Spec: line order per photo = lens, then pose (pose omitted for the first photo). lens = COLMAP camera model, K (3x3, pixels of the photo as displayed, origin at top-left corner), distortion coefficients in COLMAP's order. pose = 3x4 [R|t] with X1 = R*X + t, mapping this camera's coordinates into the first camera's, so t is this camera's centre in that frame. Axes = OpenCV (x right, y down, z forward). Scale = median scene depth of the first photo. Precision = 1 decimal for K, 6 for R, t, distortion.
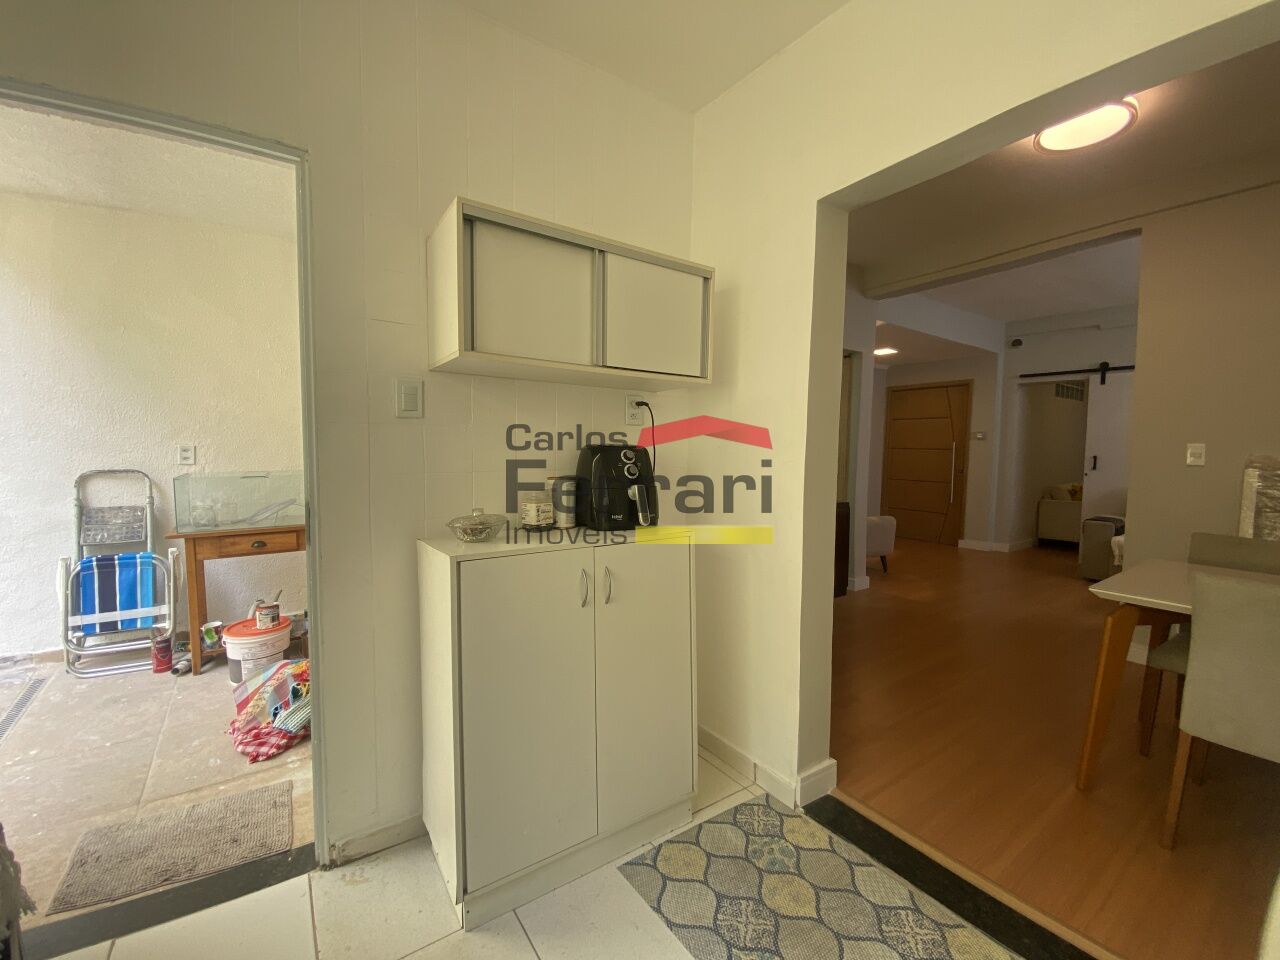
lens RADIAL K [[521.6, 0, 633.0], [0, 521.6, 482.9], [0, 0, 1]] dist [0.000384, -0.009987]
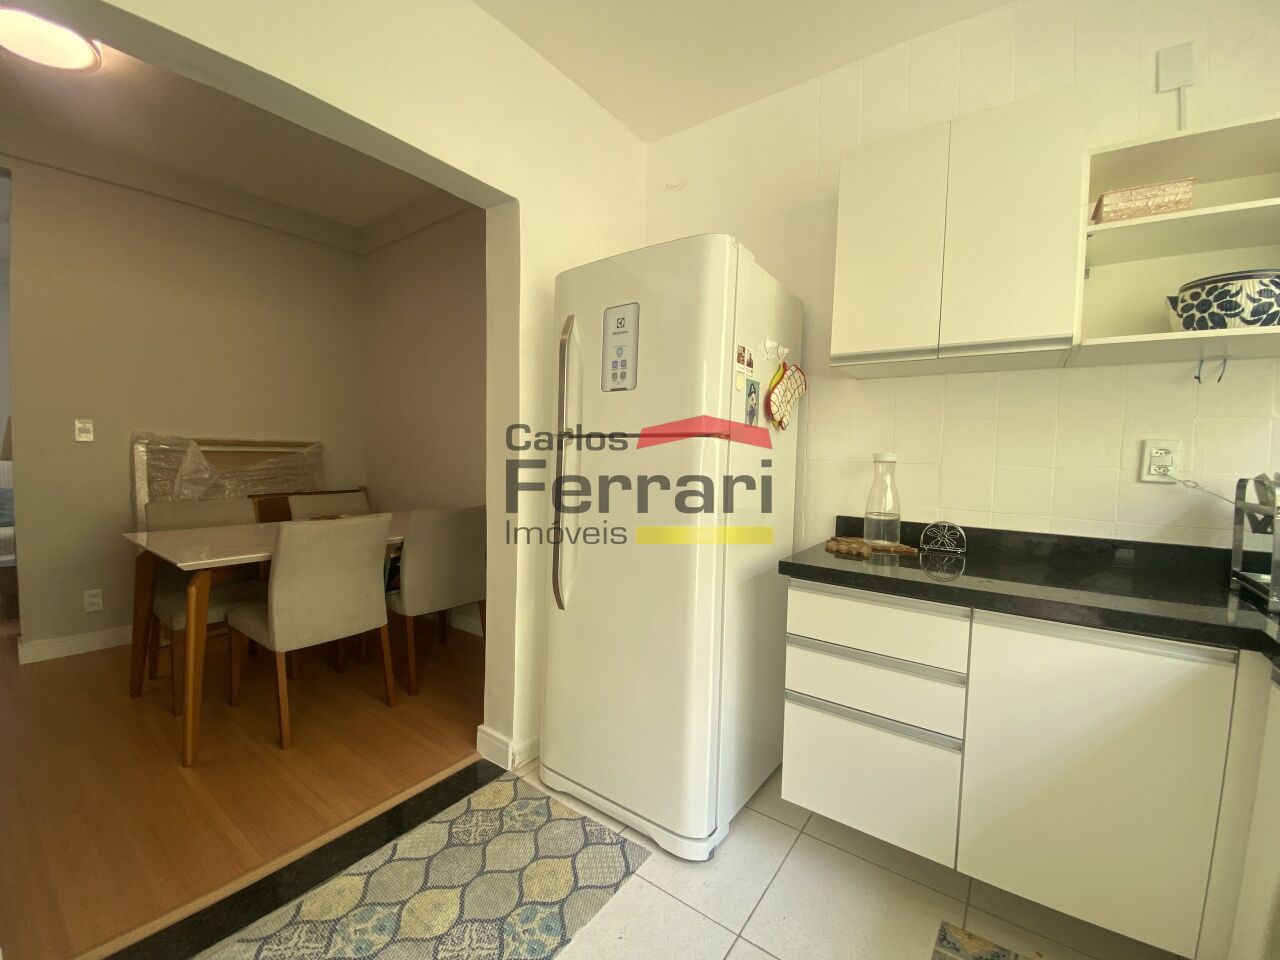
lens RADIAL K [[521.6, 0, 633.0], [0, 521.6, 482.9], [0, 0, 1]] dist [0.000384, -0.009987]
pose [[-0.319734, -0.082291, 0.943927, -0.411867], [0.027606, 0.994989, 0.096094, -0.038000], [-0.947105, 0.056783, -0.315860, 0.585209]]
